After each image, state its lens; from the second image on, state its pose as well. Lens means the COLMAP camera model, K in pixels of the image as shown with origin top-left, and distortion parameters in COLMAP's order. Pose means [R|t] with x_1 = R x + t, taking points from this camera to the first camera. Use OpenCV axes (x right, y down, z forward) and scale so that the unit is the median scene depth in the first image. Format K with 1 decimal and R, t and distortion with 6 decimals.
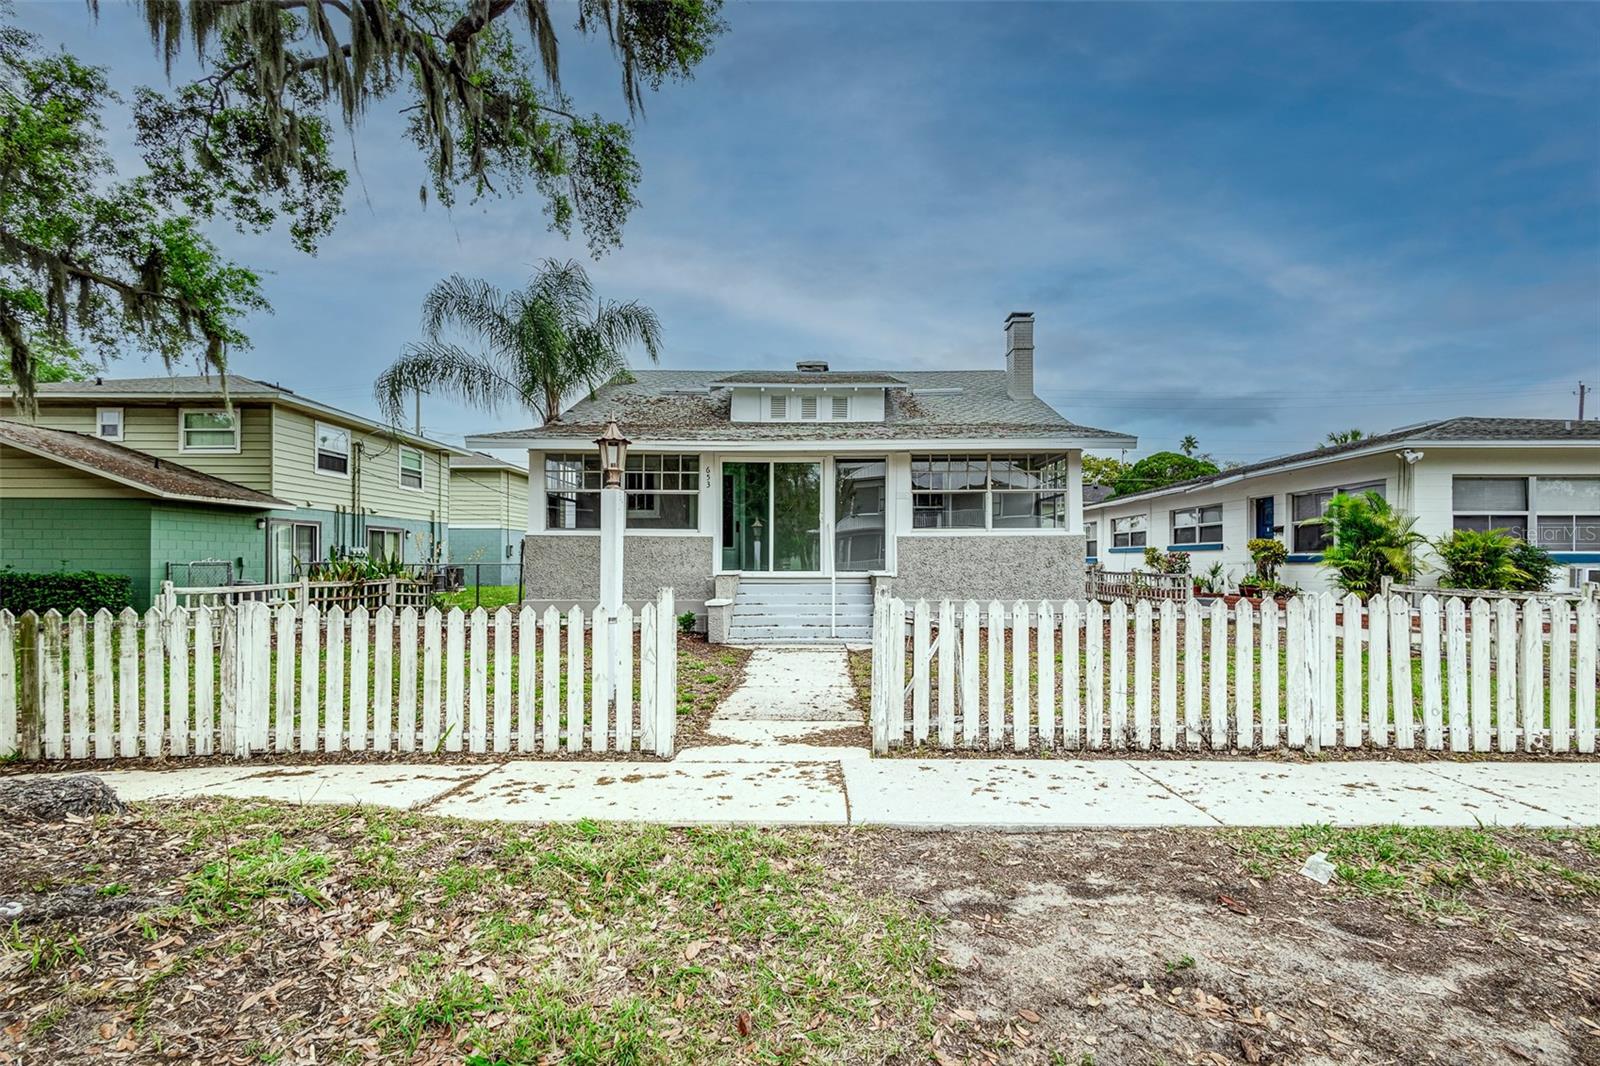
lens RADIAL K [[768.0, 0, 815.6], [0, 768.0, 534.5], [0, 0, 1]] dist [0.001245, -0.000745]
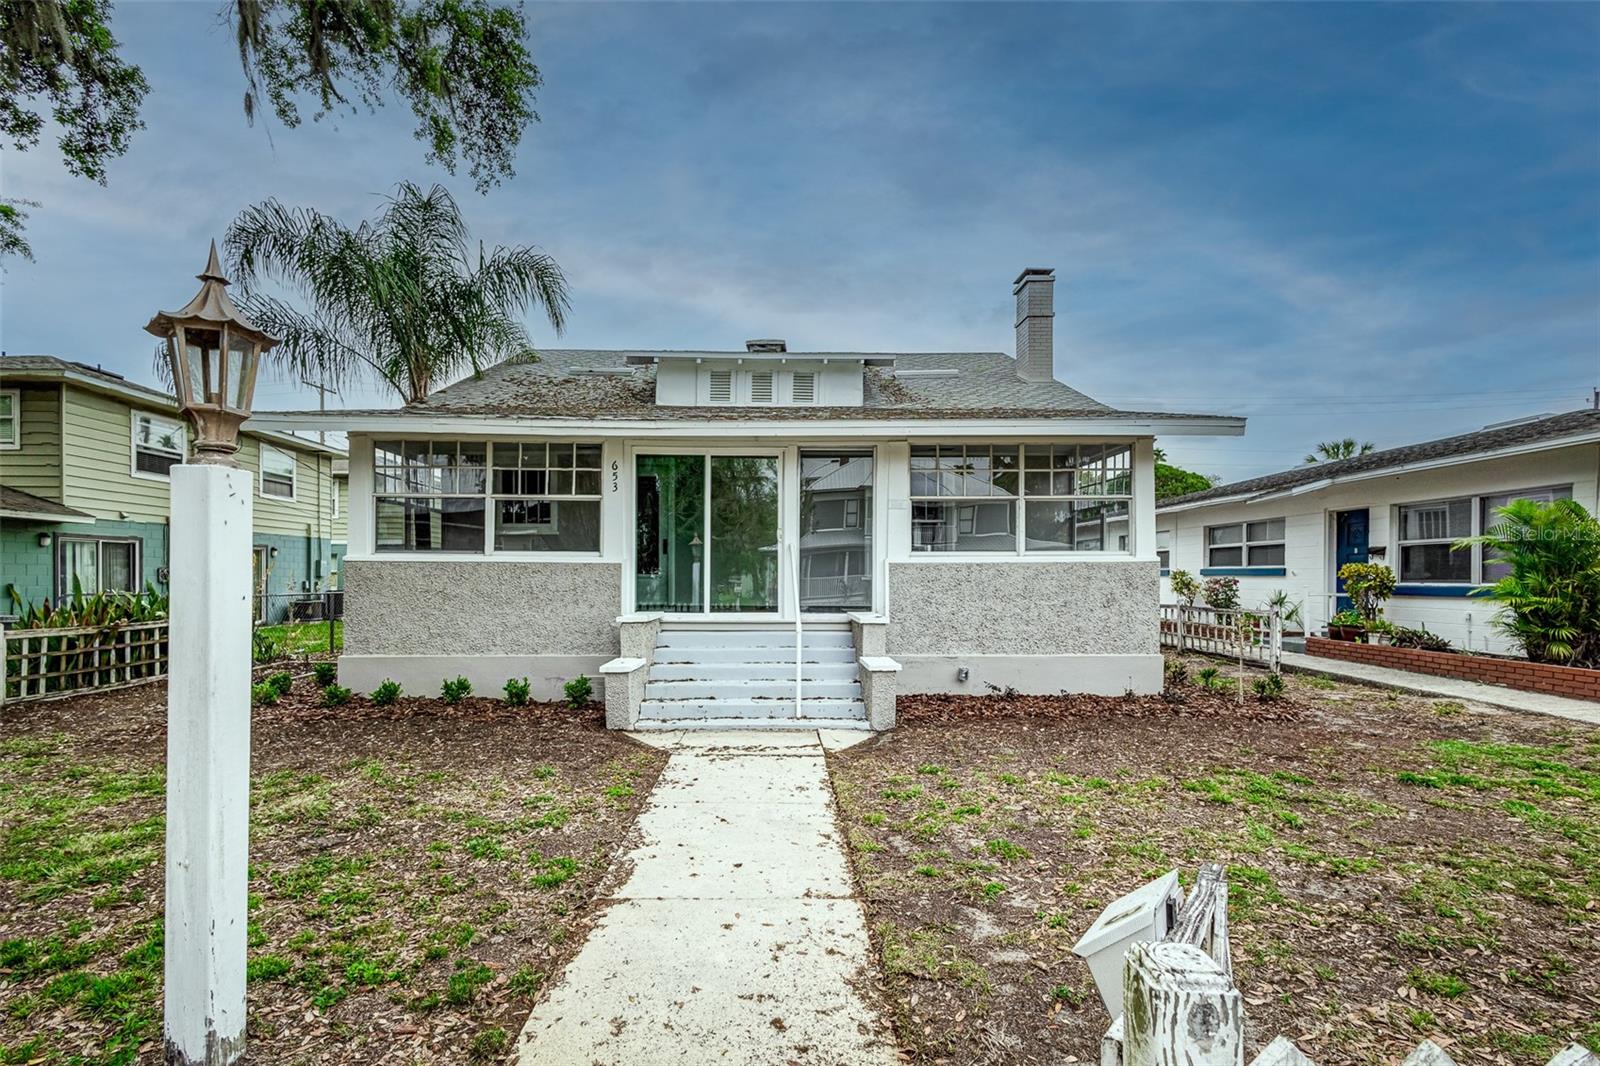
lens RADIAL K [[768.0, 0, 815.6], [0, 768.0, 534.5], [0, 0, 1]] dist [0.001245, -0.000745]
pose [[0.998041, 0.001324, 0.062556, -0.002702], [-0.000147, 0.999823, -0.018824, -0.007882], [-0.062570, 0.018778, 0.997864, 0.247836]]
